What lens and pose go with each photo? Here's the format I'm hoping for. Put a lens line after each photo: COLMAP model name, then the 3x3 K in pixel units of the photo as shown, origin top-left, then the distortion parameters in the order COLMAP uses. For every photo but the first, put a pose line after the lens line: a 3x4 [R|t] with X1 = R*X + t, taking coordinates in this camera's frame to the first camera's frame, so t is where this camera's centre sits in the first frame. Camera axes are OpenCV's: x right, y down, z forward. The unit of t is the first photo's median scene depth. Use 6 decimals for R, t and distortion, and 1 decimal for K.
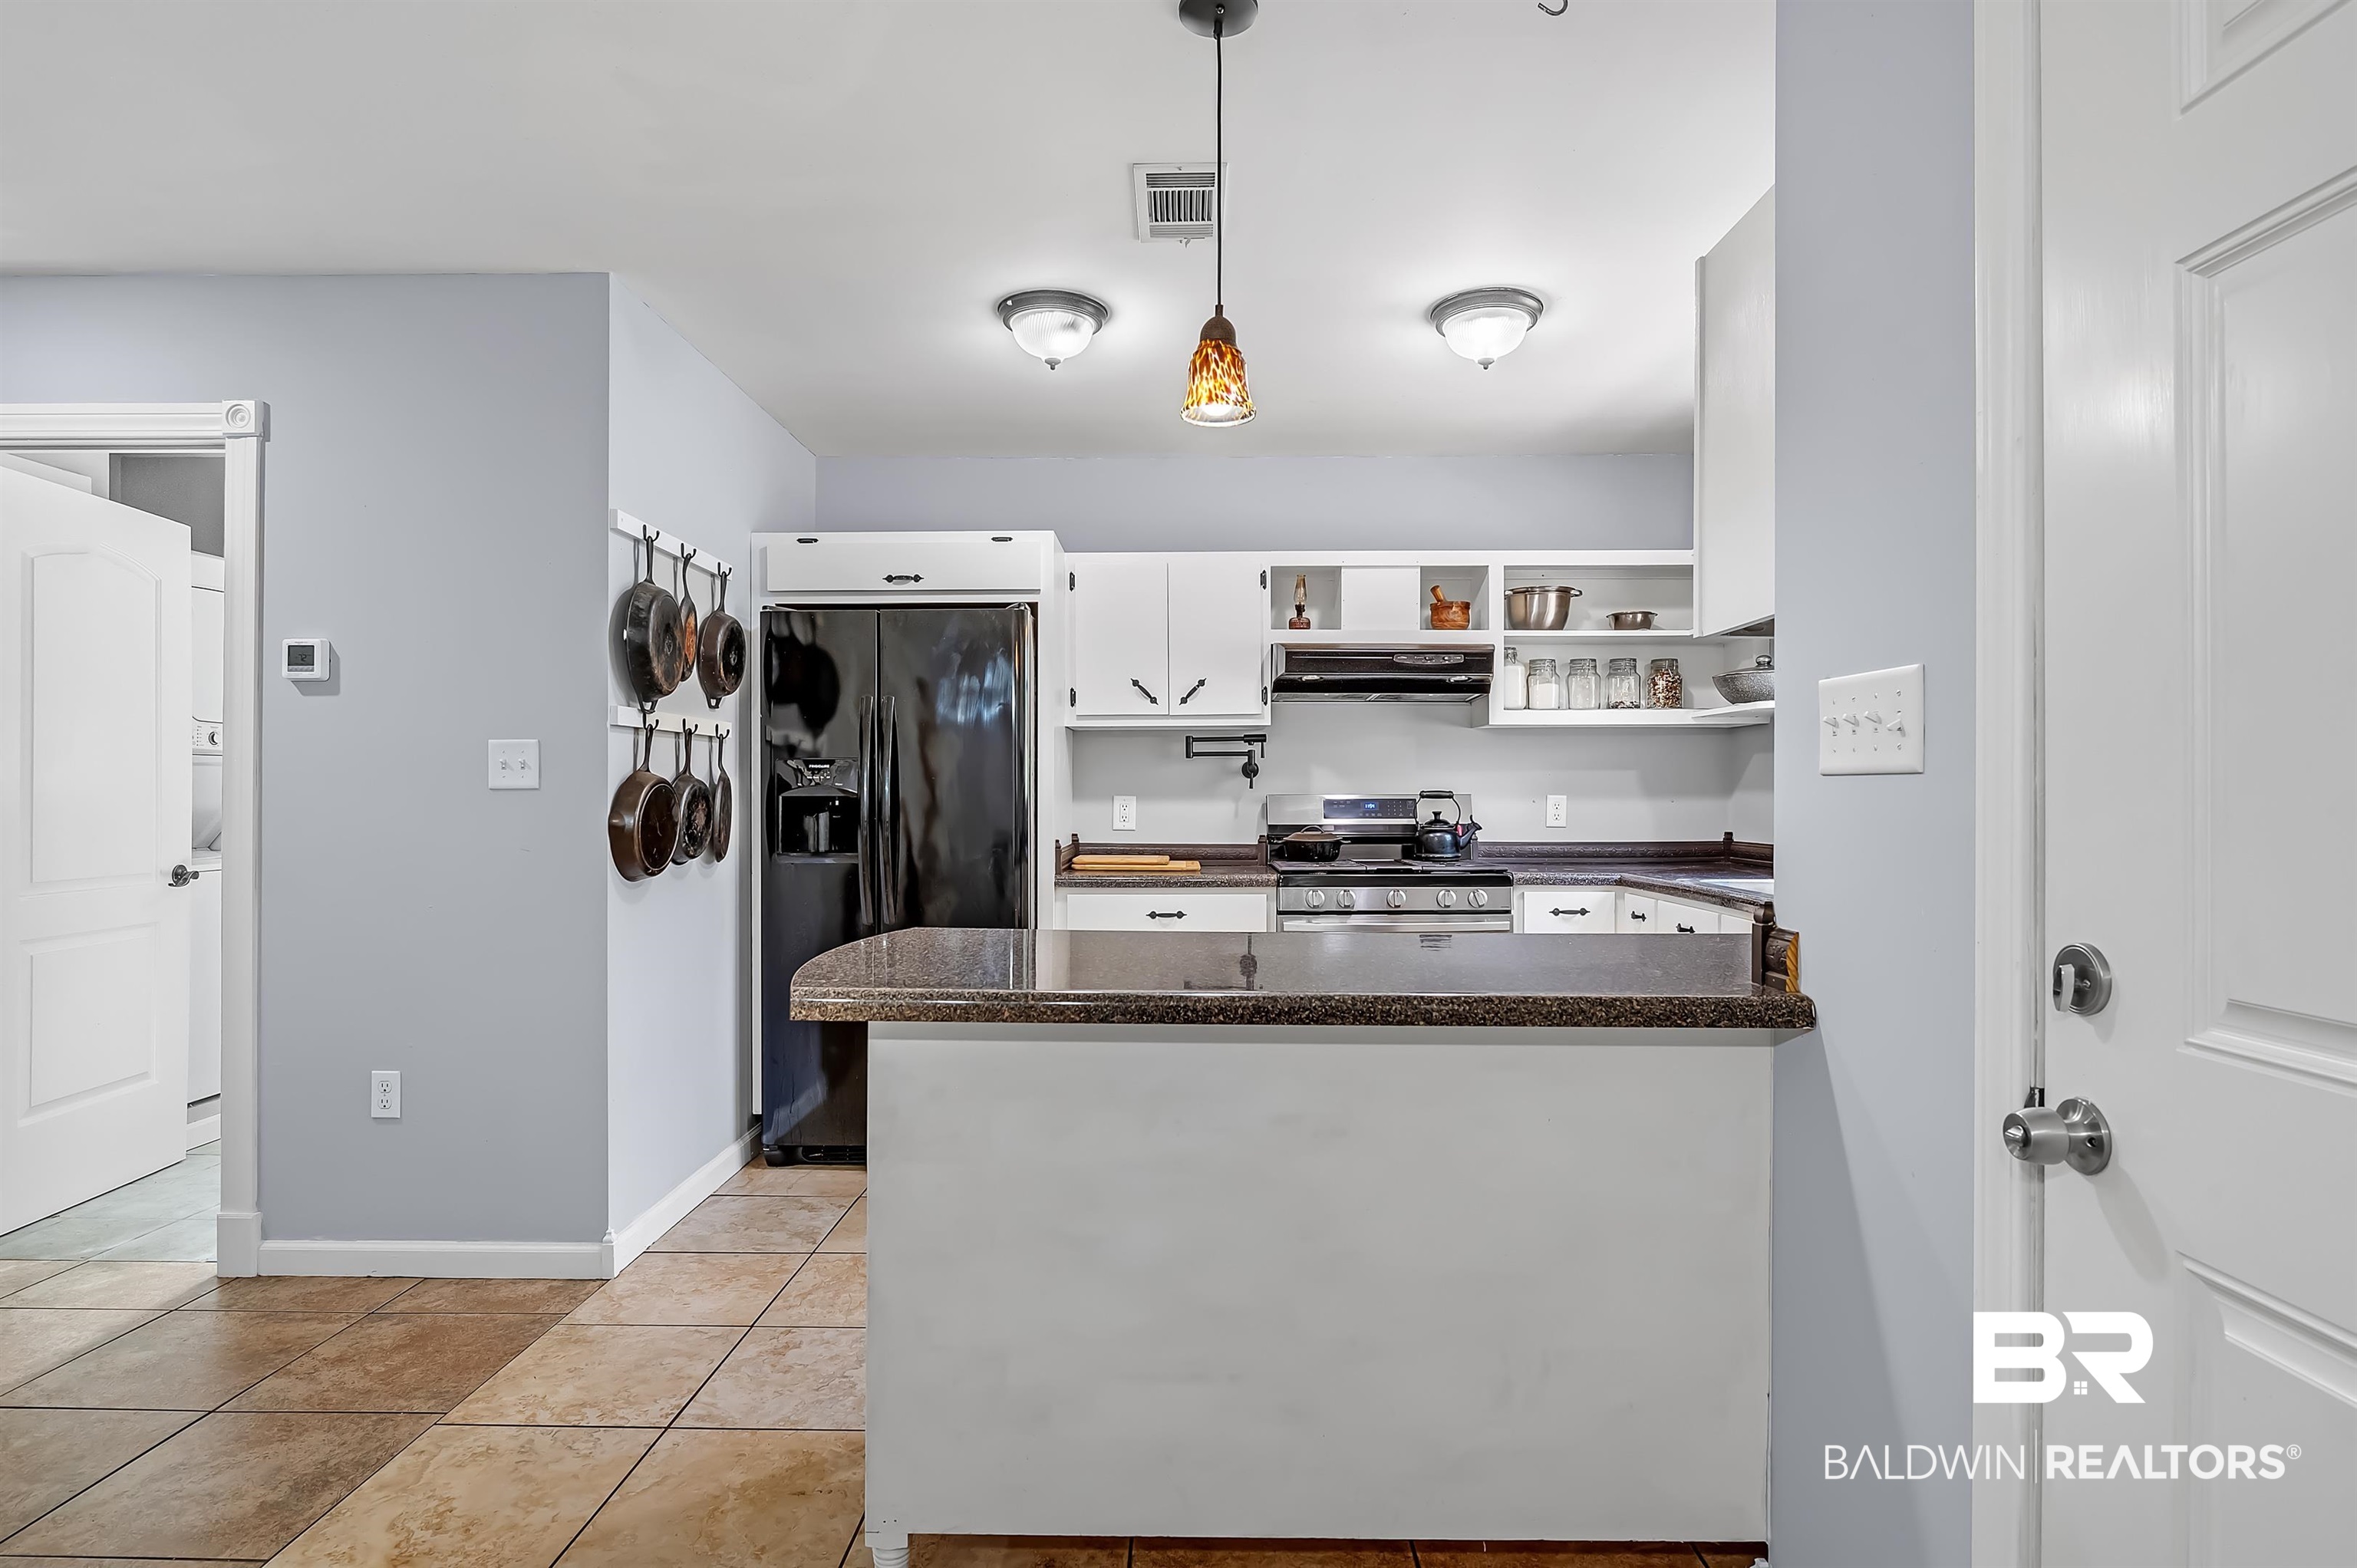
lens RADIAL K [[1256.3, 0, 1158.0], [0, 1256.3, 792.5], [0, 0, 1]] dist [-0.001839, -0.002798]
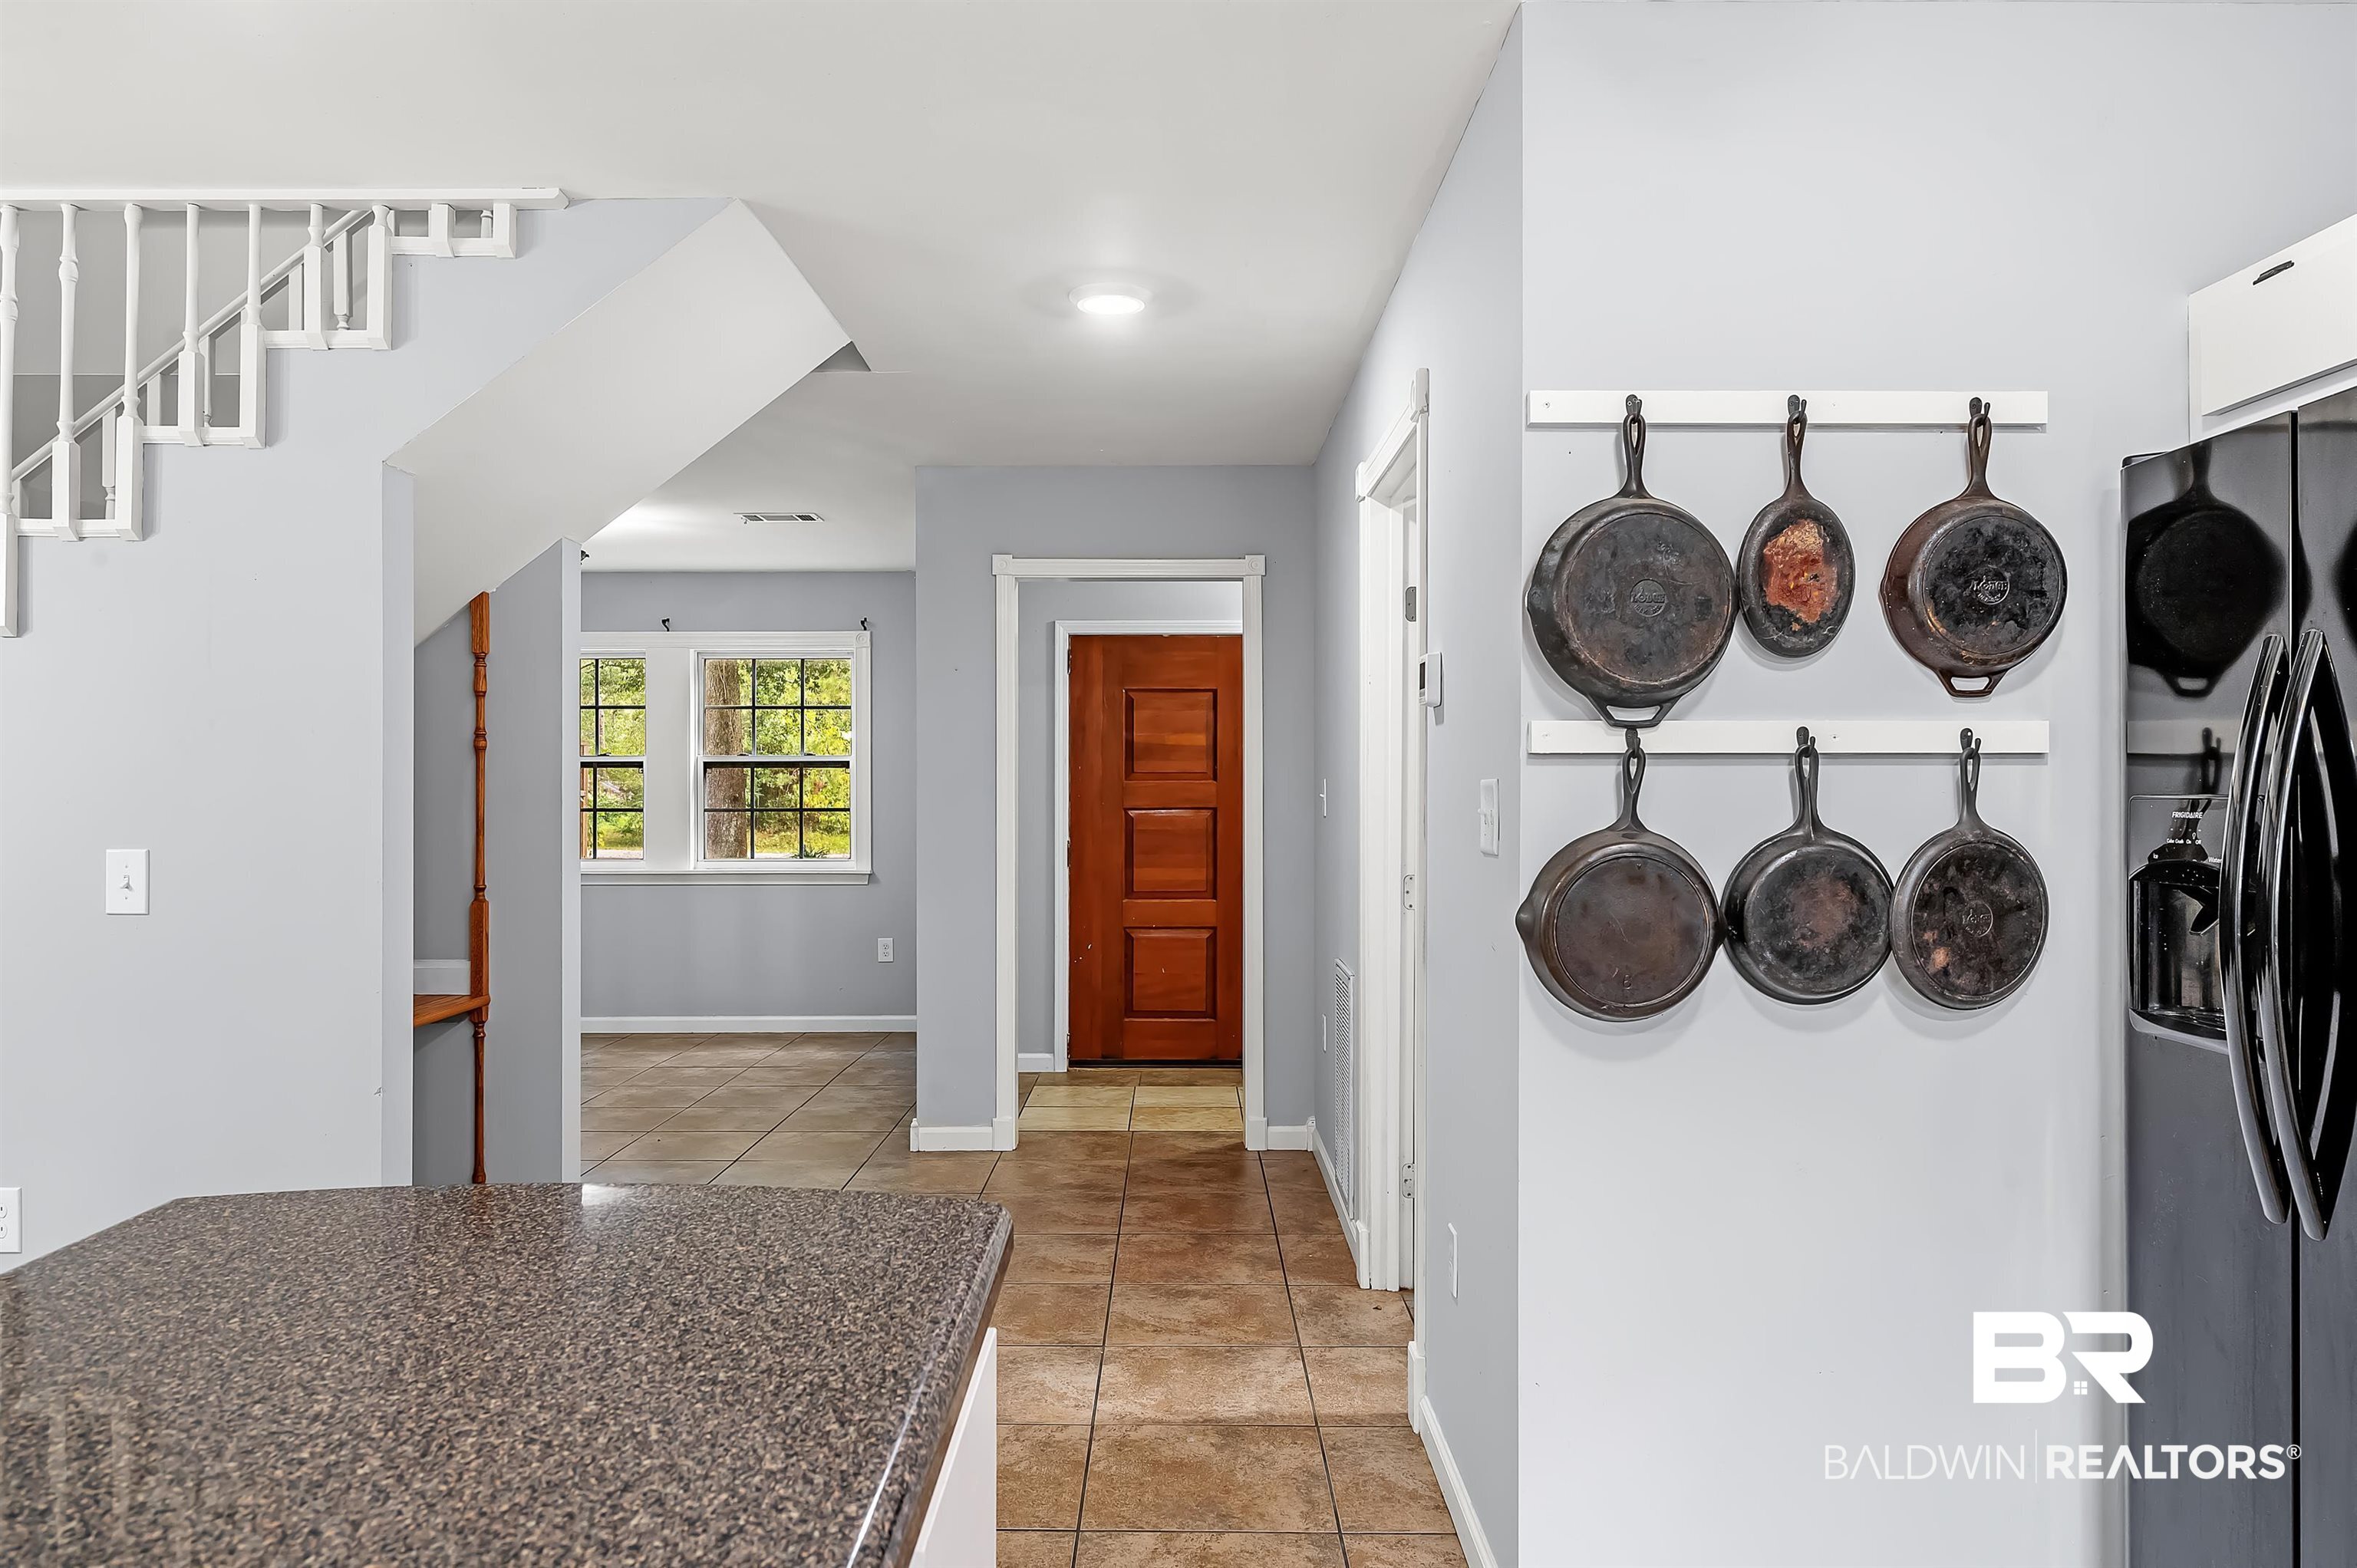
lens RADIAL K [[1658.4, 0, 1170.6], [0, 1658.4, 782.5], [0, 0, 1]] dist [-0.001283, -0.004309]
pose [[0.024458, 0.002469, -0.999698, 0.241225], [0.009751, 0.999949, 0.002708, -0.030462], [0.999653, -0.009814, 0.024433, 0.549352]]
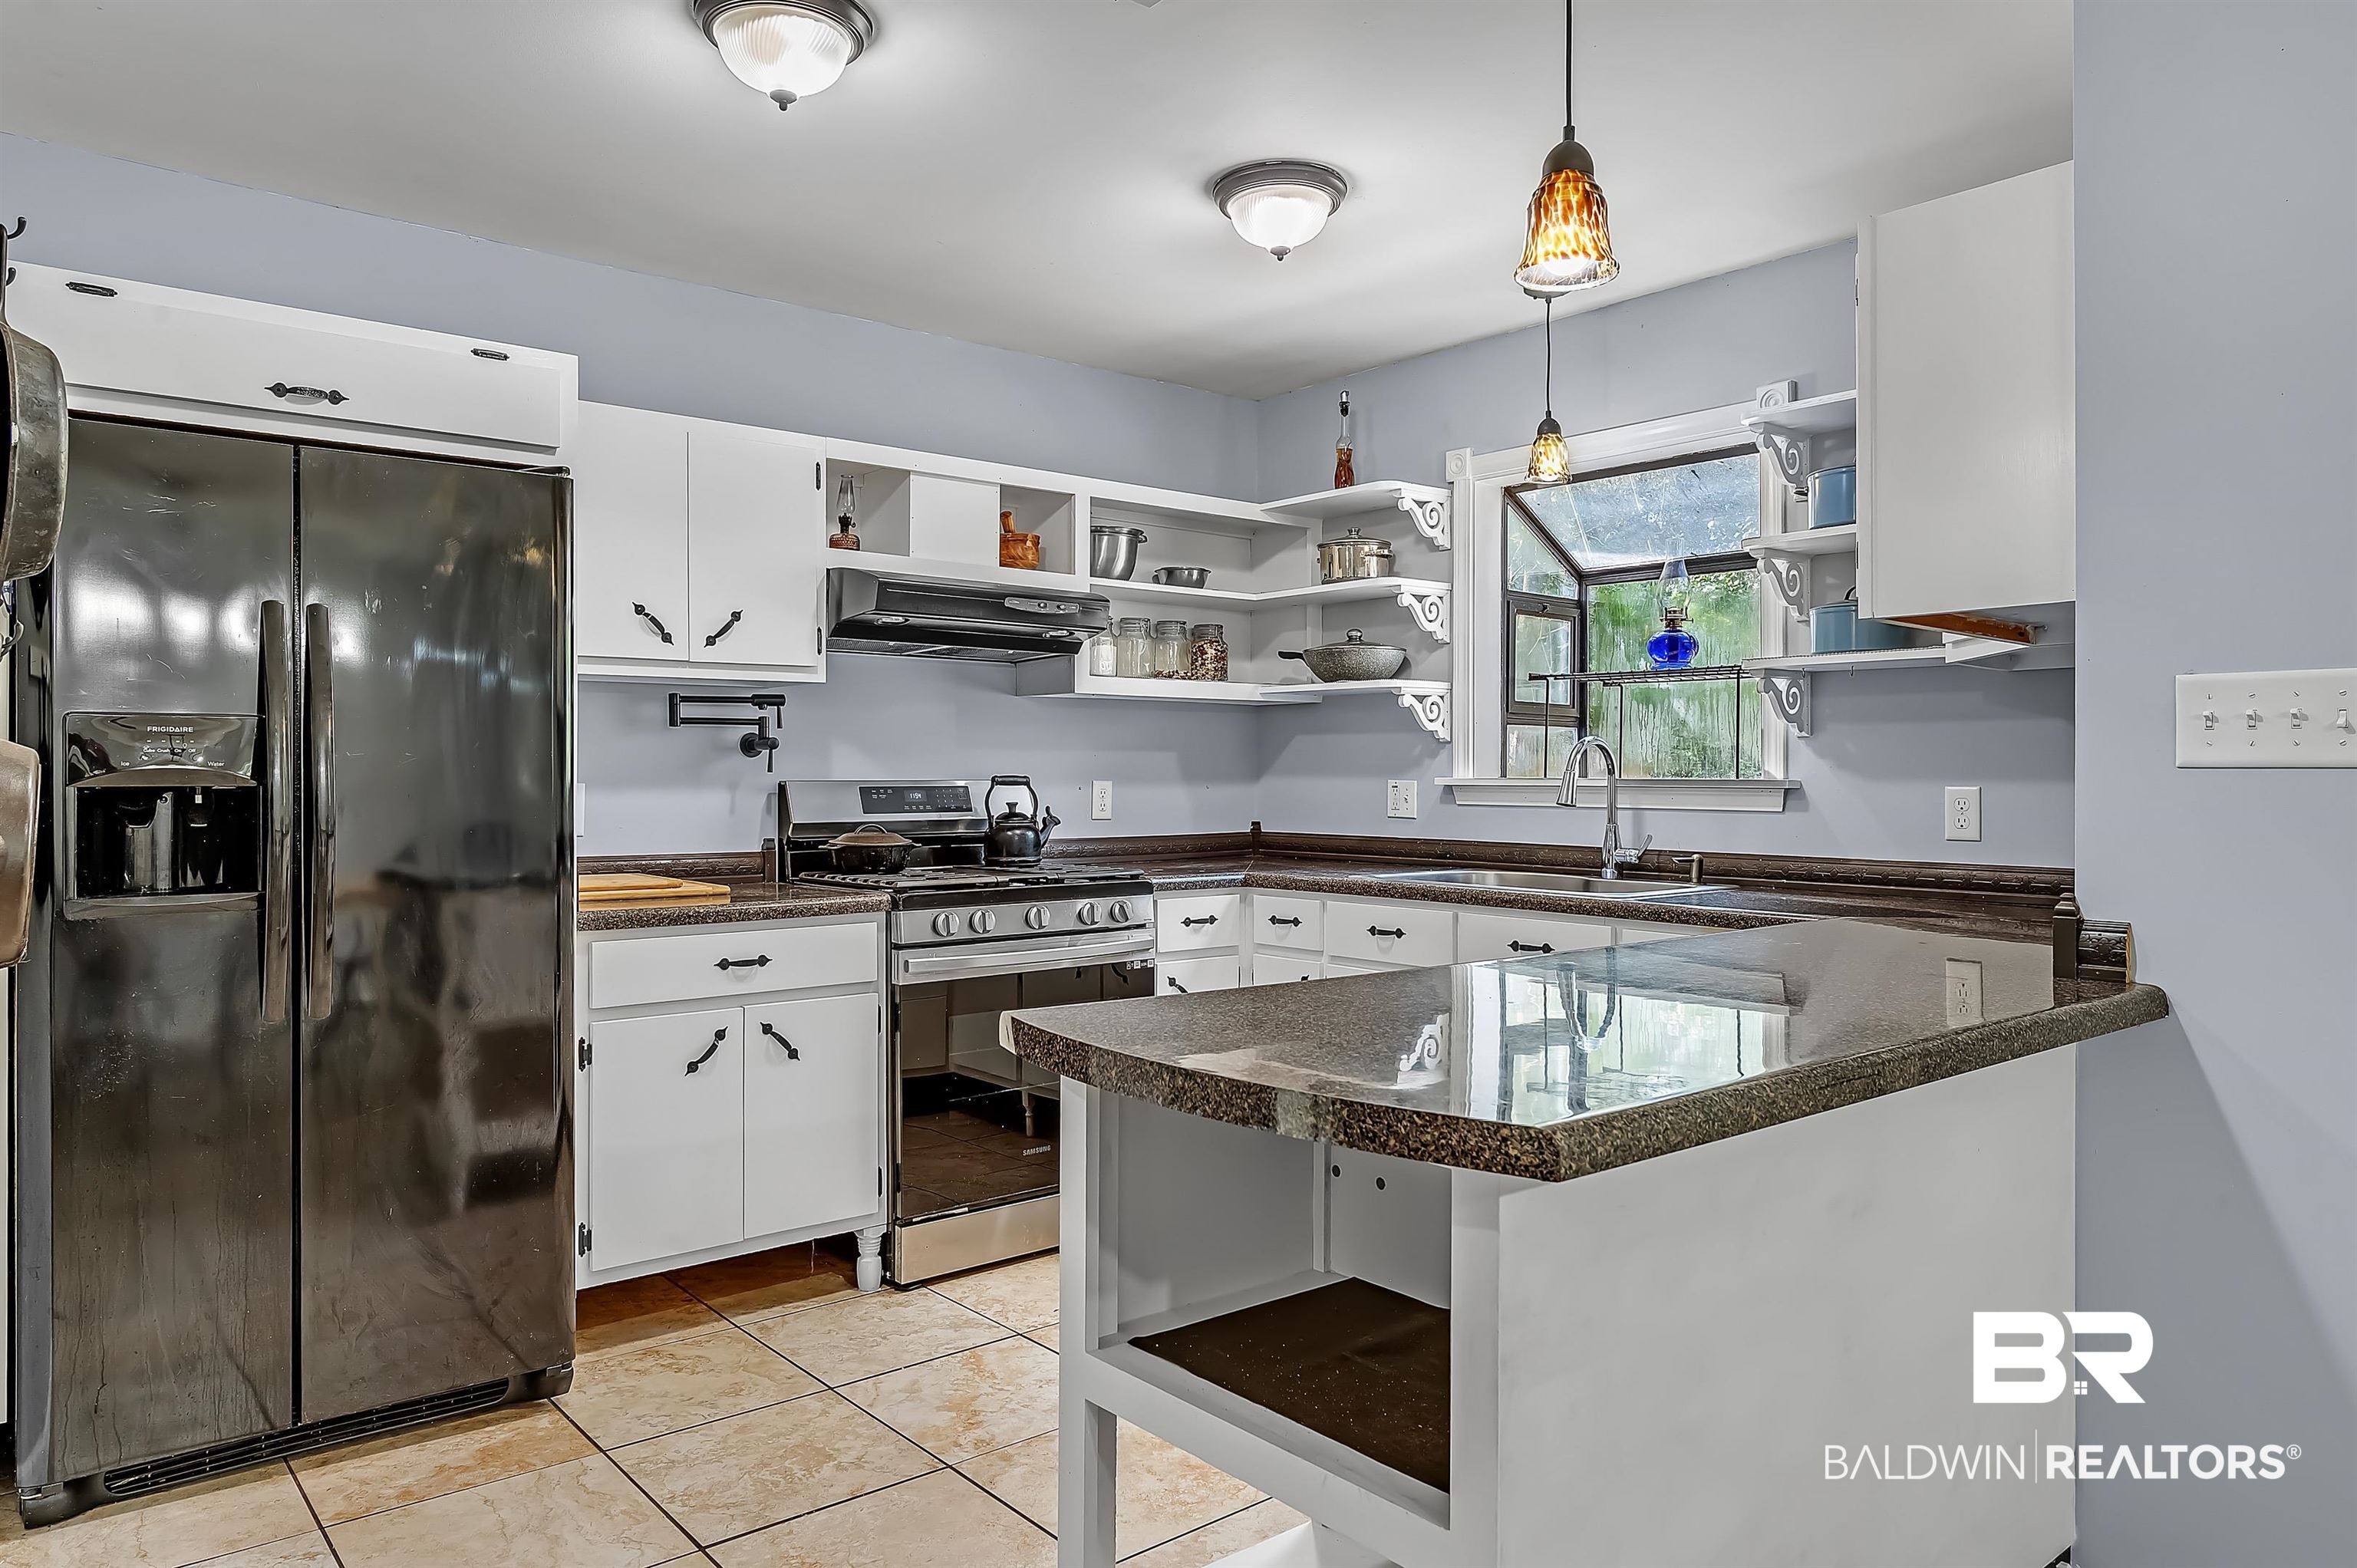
lens RADIAL K [[1552.3, 0, 1172.2], [0, 1552.3, 771.9], [0, 0, 1]] dist [-0.000687, 0.000288]
pose [[0.753996, 0.001913, 0.656876, -0.333305], [-0.001780, 0.999998, -0.000870, -0.003055], [-0.656876, -0.000513, 0.753998, 0.212237]]
